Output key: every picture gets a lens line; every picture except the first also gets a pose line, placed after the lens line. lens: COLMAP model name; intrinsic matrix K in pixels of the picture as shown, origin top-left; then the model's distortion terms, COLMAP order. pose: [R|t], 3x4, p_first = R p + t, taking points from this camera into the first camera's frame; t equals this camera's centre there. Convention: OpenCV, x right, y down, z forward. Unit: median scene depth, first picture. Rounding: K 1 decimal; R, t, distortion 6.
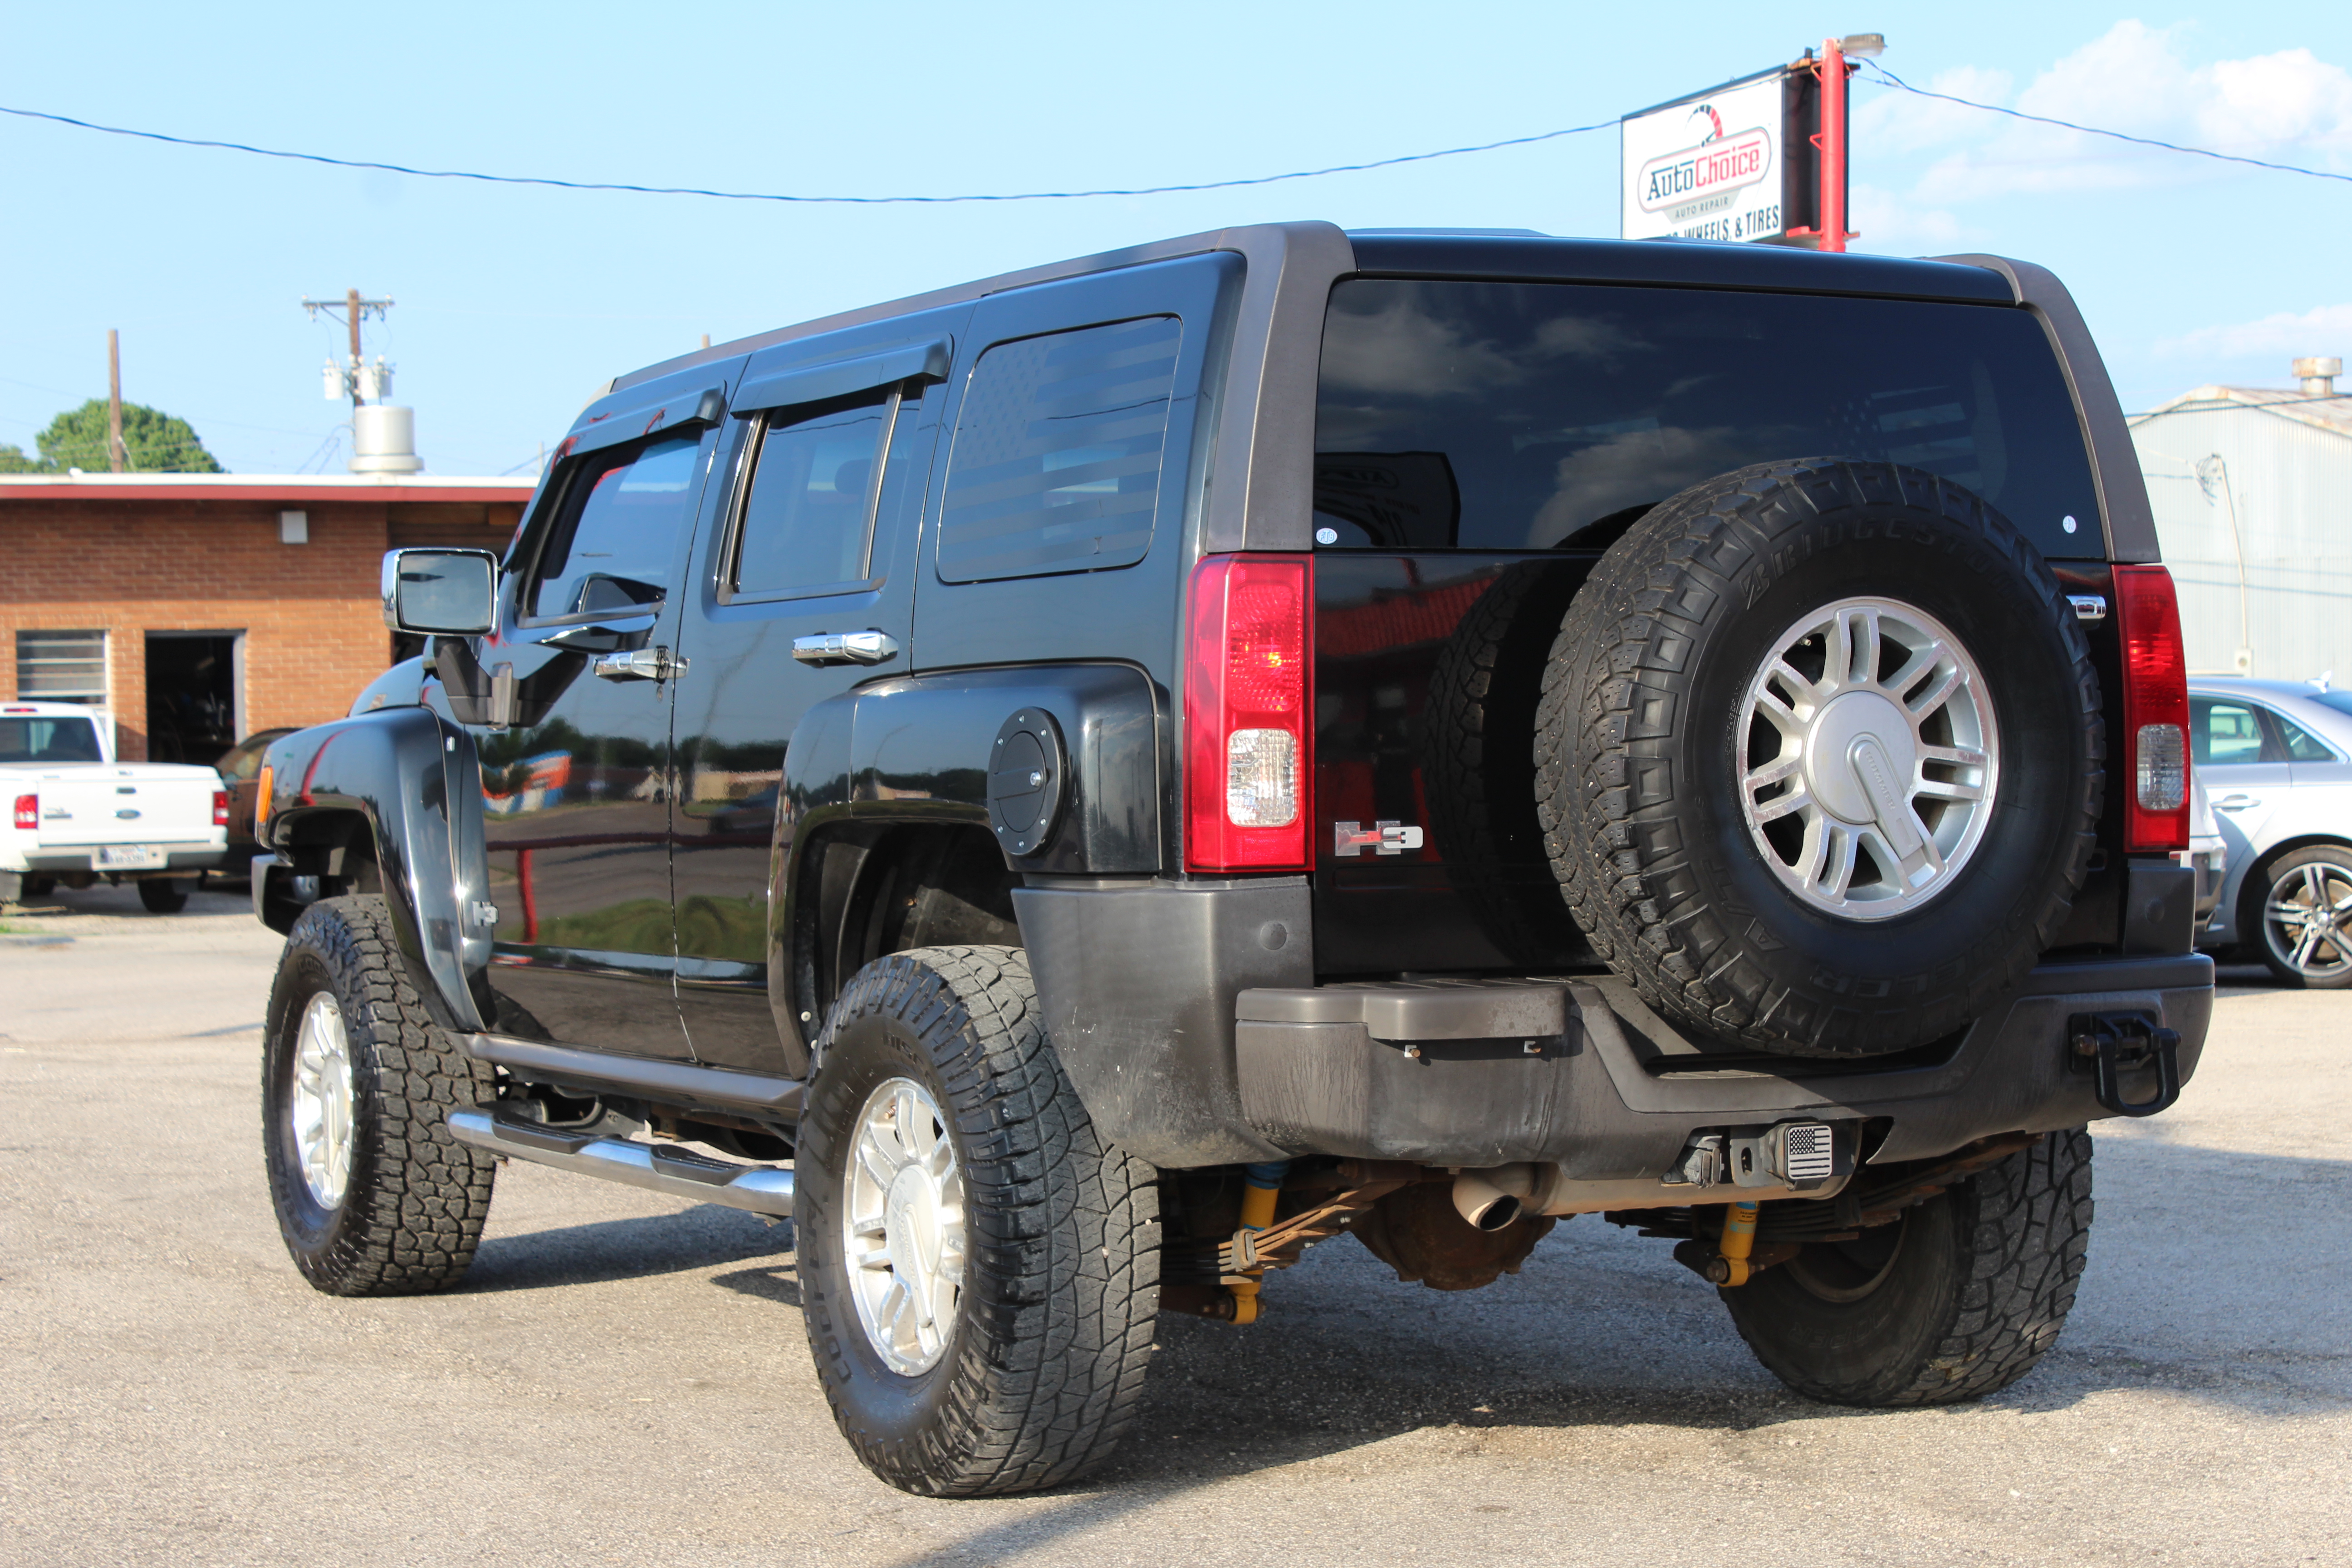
lens RADIAL K [[4647.8, 0, 1205.4], [0, 4647.8, 784.2], [0, 0, 1]] dist [0.015589, 0.094231]
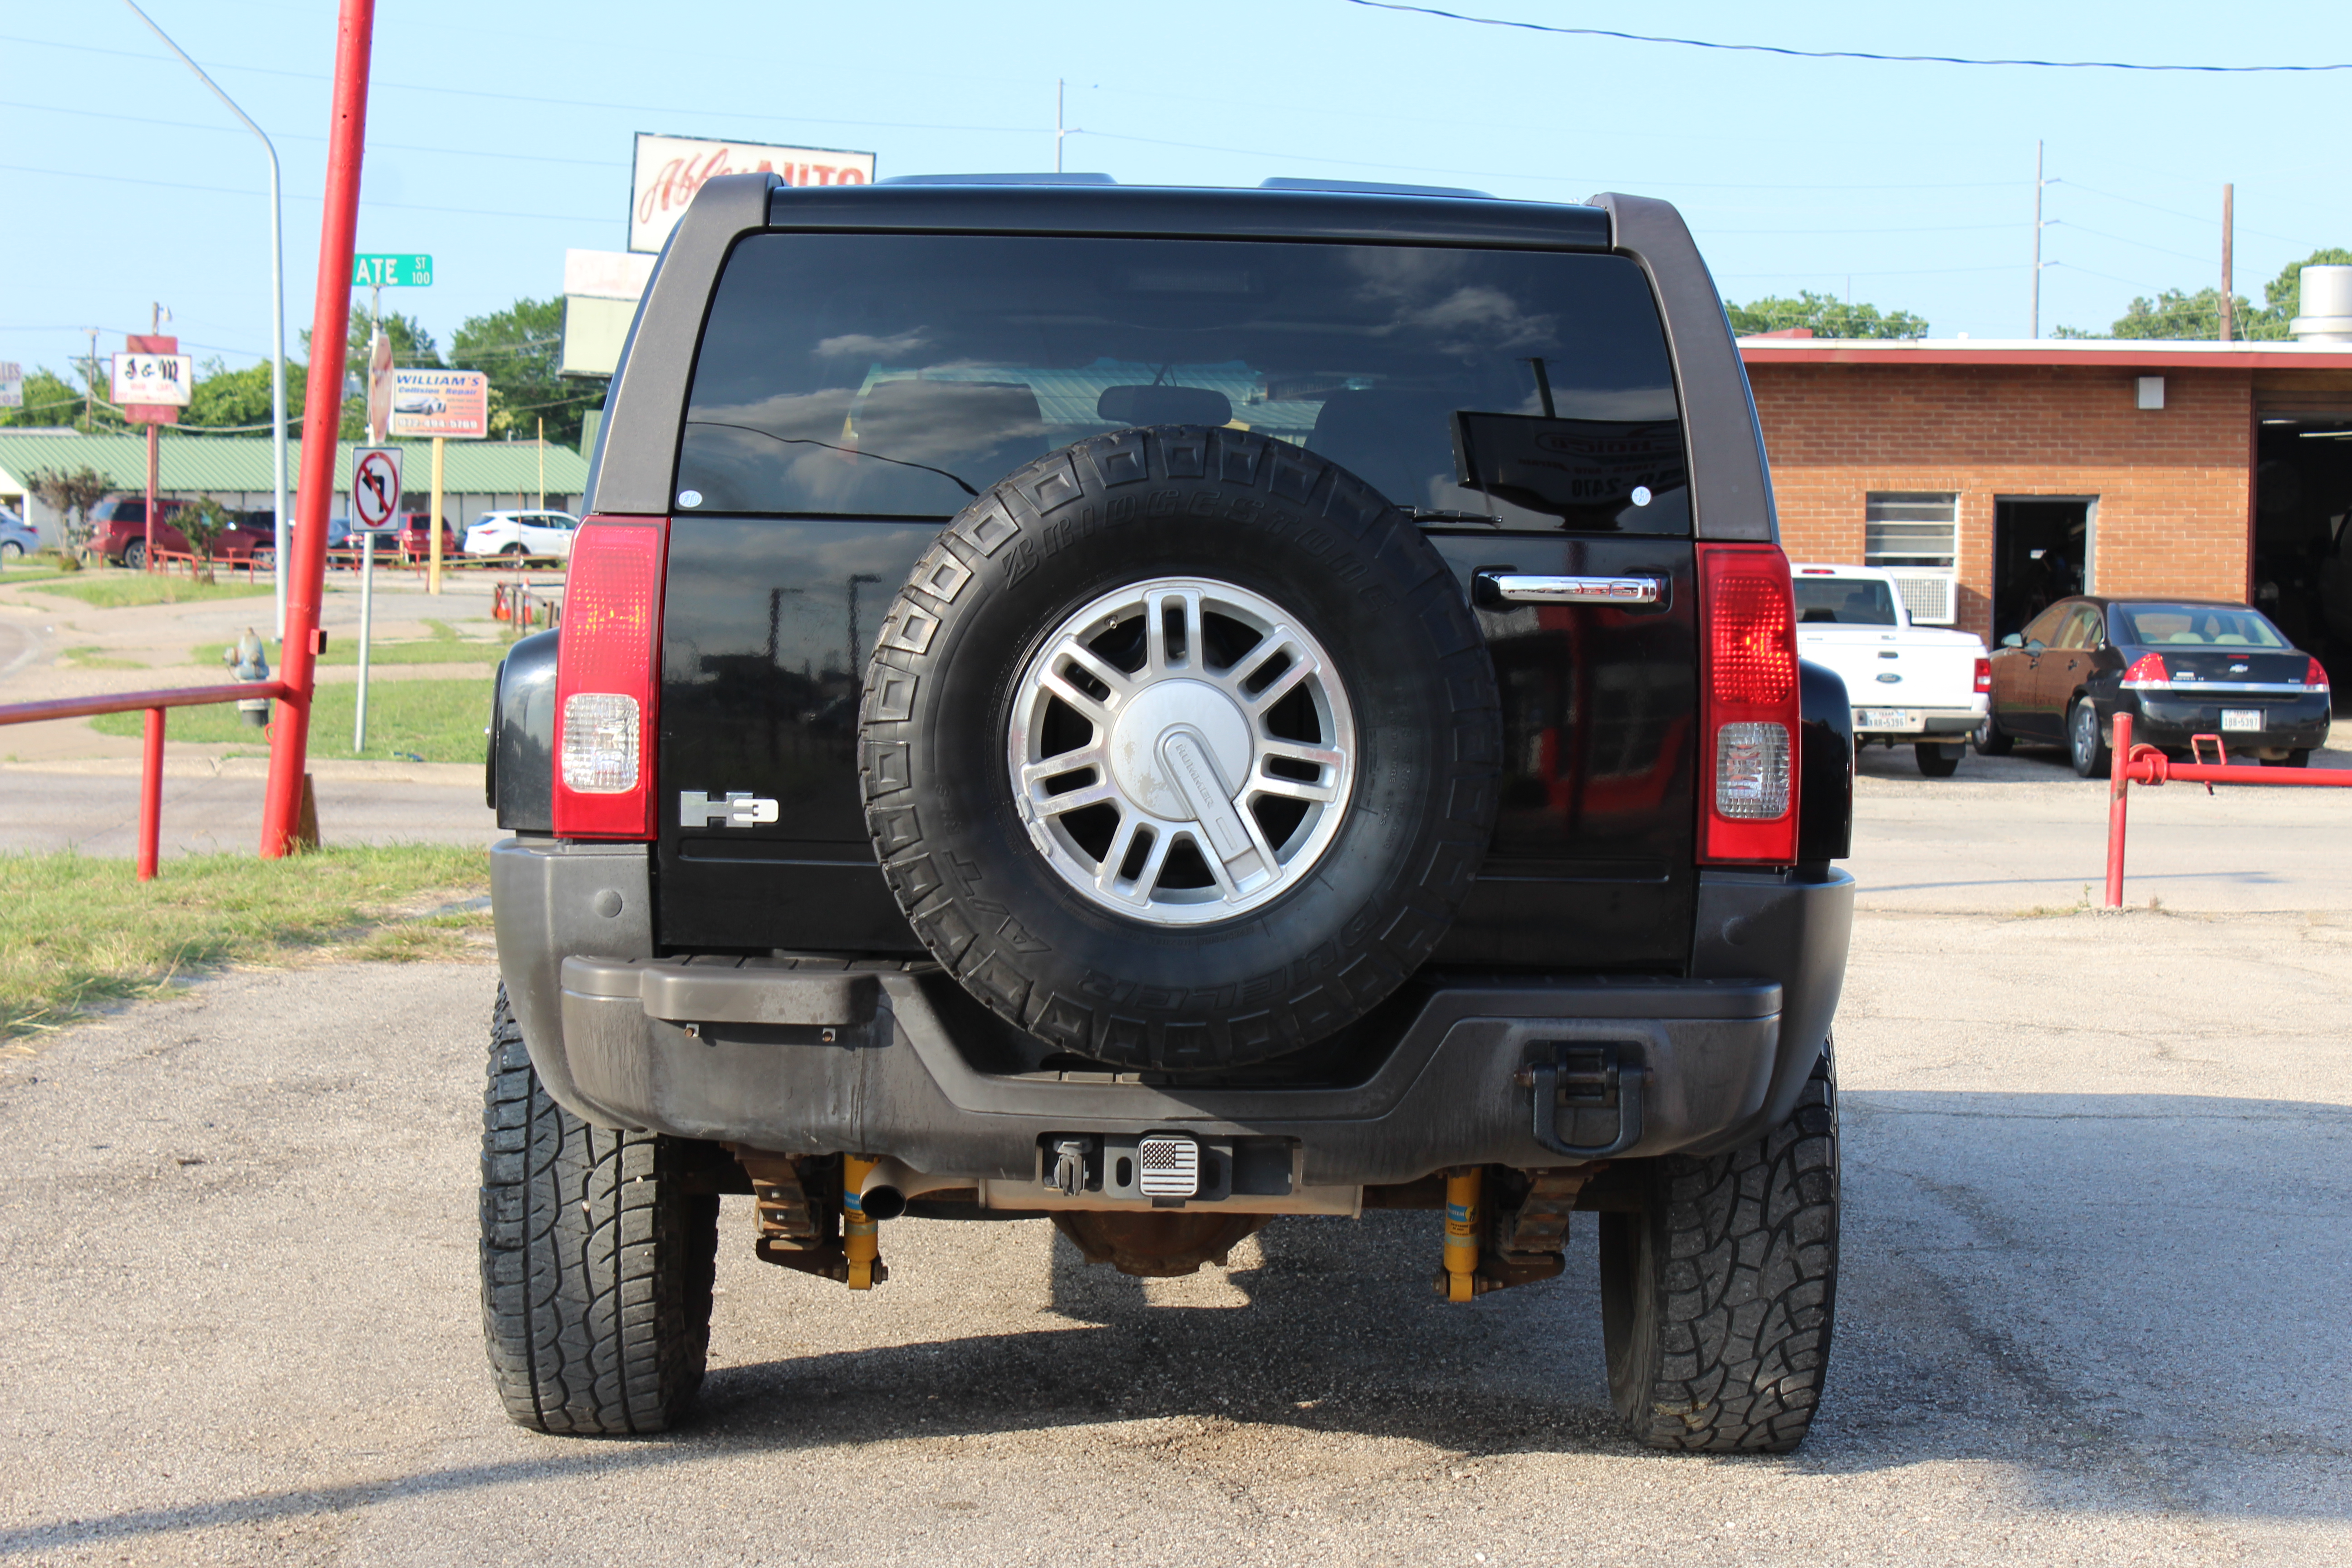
lens RADIAL K [[4647.8, 0, 1205.4], [0, 4647.8, 784.2], [0, 0, 1]] dist [0.015589, 0.094231]
pose [[0.891241, 0.049922, -0.450773, 0.540327], [-0.035525, 0.998554, 0.040351, -0.035034], [0.452136, -0.019949, 0.891726, 0.166360]]
